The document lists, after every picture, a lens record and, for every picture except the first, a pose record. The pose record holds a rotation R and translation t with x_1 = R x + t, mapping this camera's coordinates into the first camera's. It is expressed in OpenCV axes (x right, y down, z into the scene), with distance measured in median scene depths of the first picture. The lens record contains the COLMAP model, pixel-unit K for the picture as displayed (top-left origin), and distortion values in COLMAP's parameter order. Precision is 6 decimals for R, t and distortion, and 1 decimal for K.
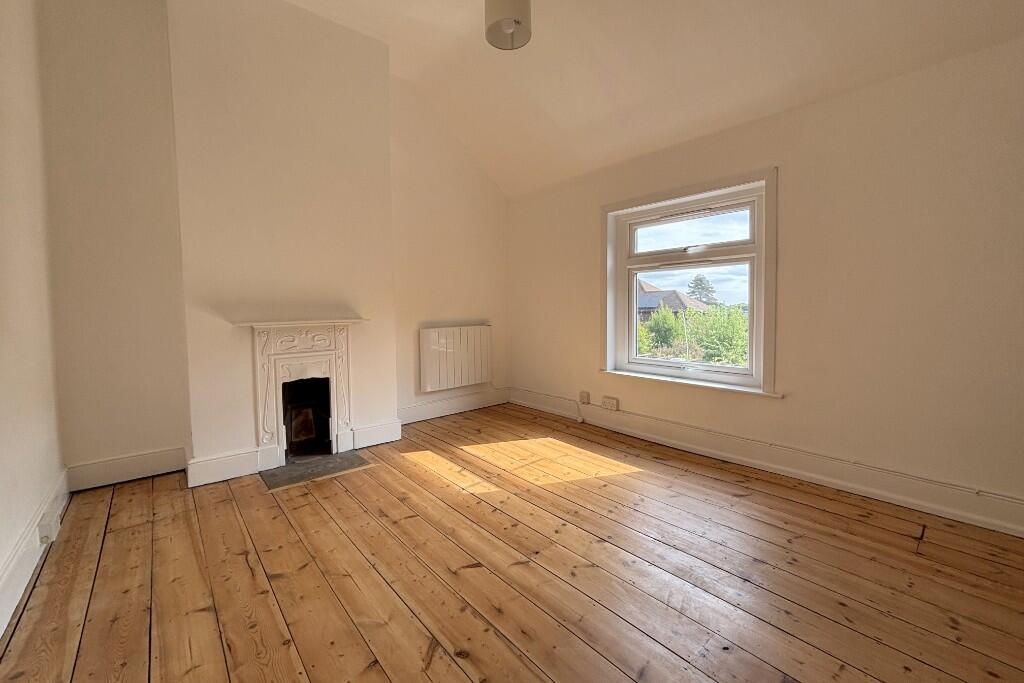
lens RADIAL K [[418.6, 0, 511.0], [0, 418.6, 312.8], [0, 0, 1]] dist [0.002067, -0.000629]
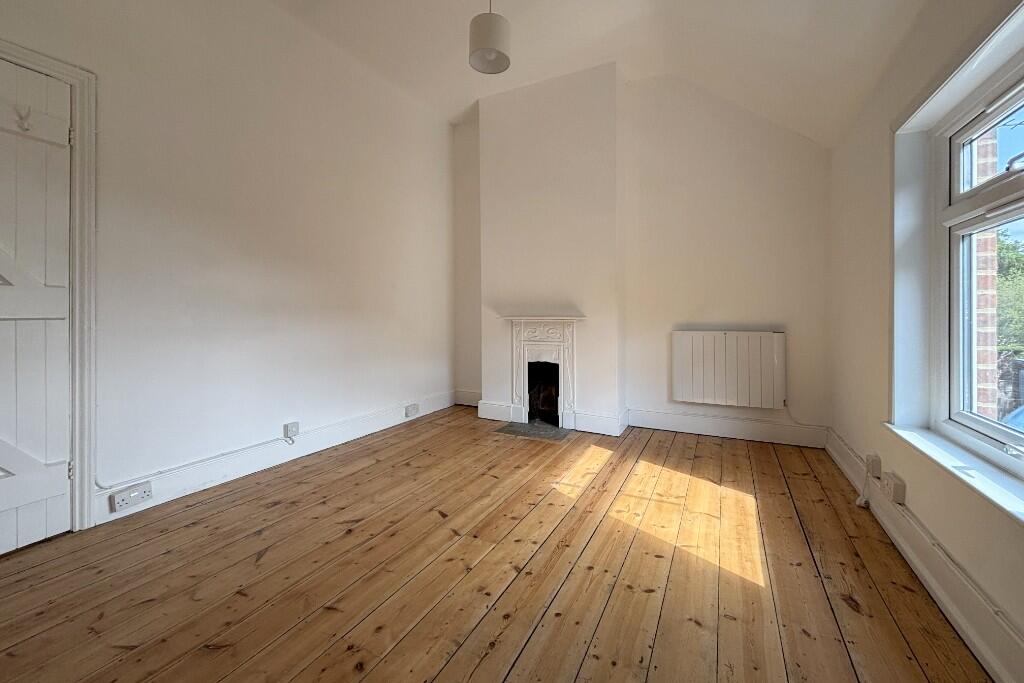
lens RADIAL K [[418.6, 0, 511.0], [0, 418.6, 312.8], [0, 0, 1]] dist [0.002067, -0.000629]
pose [[0.384072, 0.012246, -0.923222, 0.676271], [-0.020921, 0.999771, 0.004558, 0.002026], [0.923066, 0.017564, 0.384240, 0.426026]]
